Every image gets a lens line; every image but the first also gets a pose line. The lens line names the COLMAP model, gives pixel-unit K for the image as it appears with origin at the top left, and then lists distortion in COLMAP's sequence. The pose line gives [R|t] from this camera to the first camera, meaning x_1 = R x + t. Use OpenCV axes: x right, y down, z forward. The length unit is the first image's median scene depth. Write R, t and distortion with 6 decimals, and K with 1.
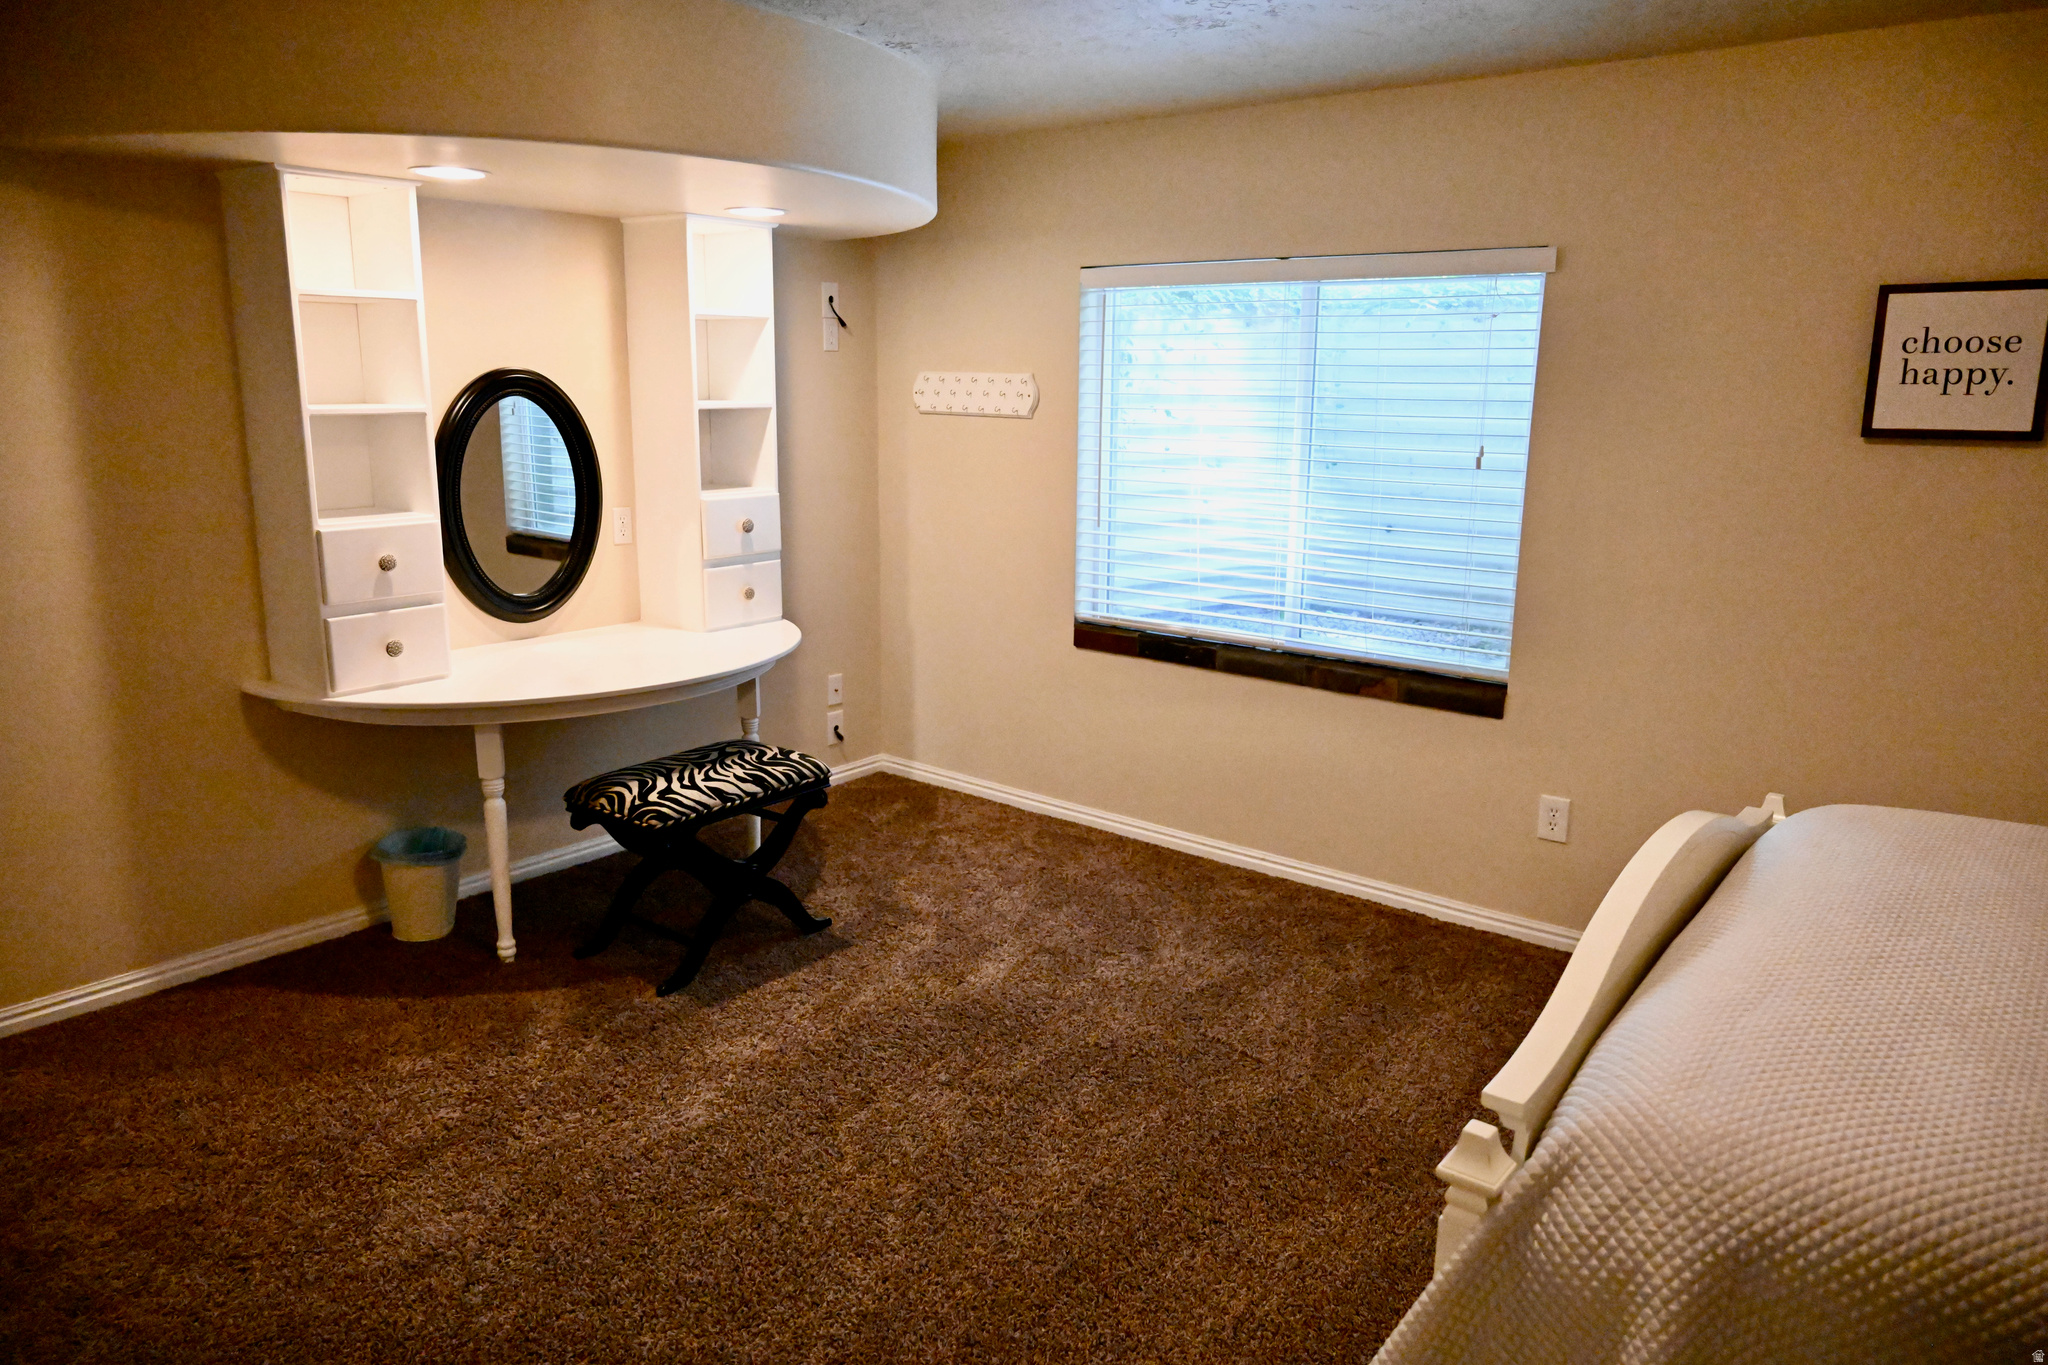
lens RADIAL K [[1366.3, 0, 1024.0], [0, 1366.3, 682.5], [0, 0, 1]] dist [-0.005195, -0.000892]
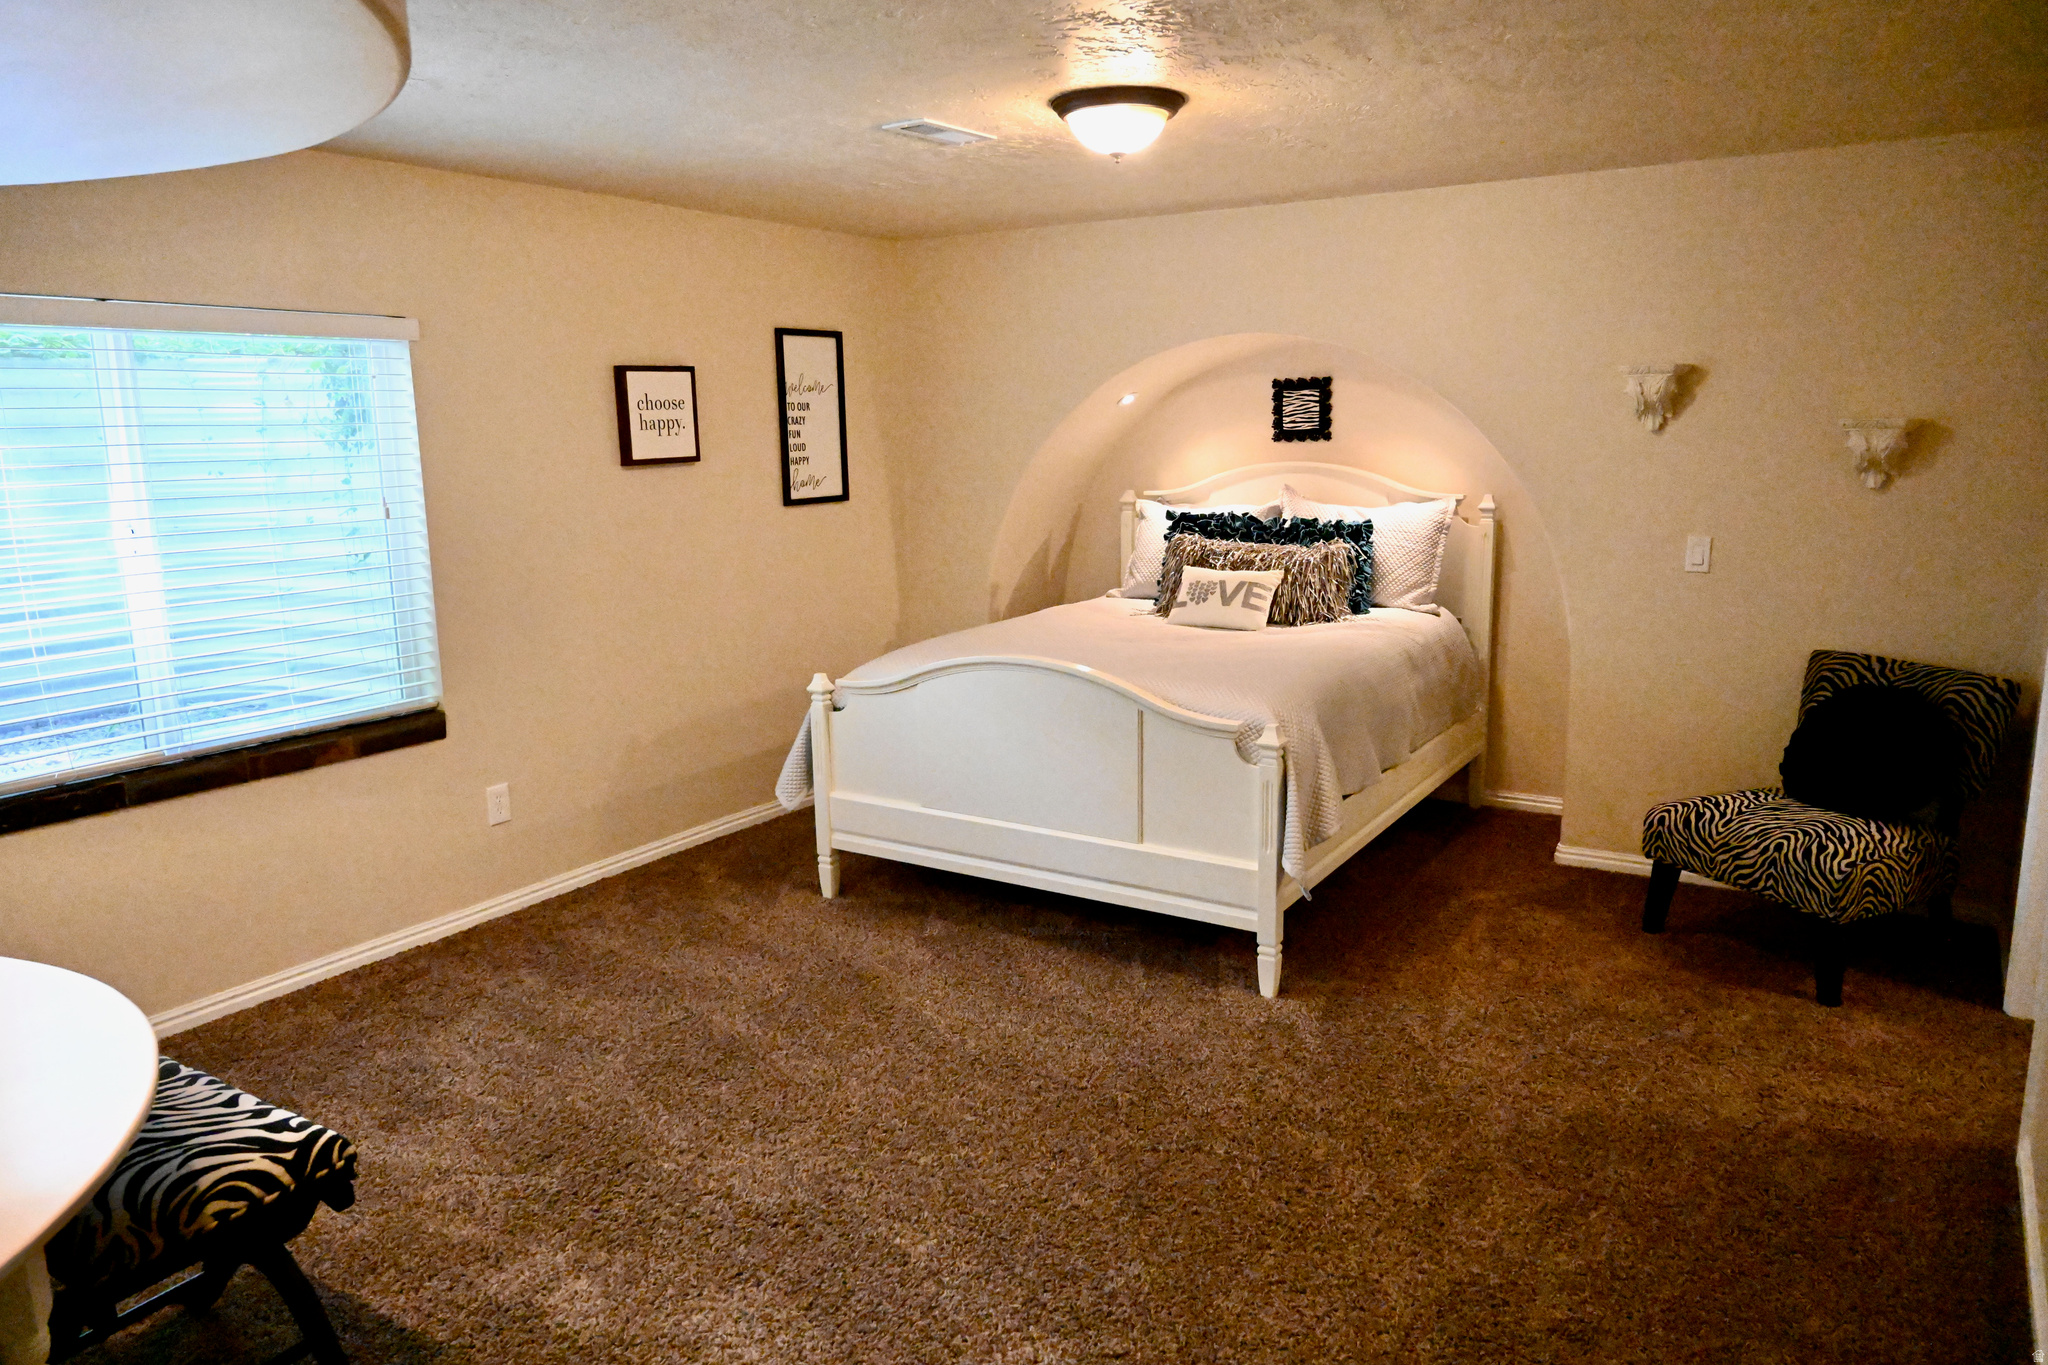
lens RADIAL K [[1366.3, 0, 1024.0], [0, 1366.3, 682.5], [0, 0, 1]] dist [-0.005195, -0.000892]
pose [[-0.110135, -0.197816, 0.974032, -0.836673], [0.232180, 0.947760, 0.218734, -0.161237], [-0.966418, 0.250241, -0.058452, 0.646360]]
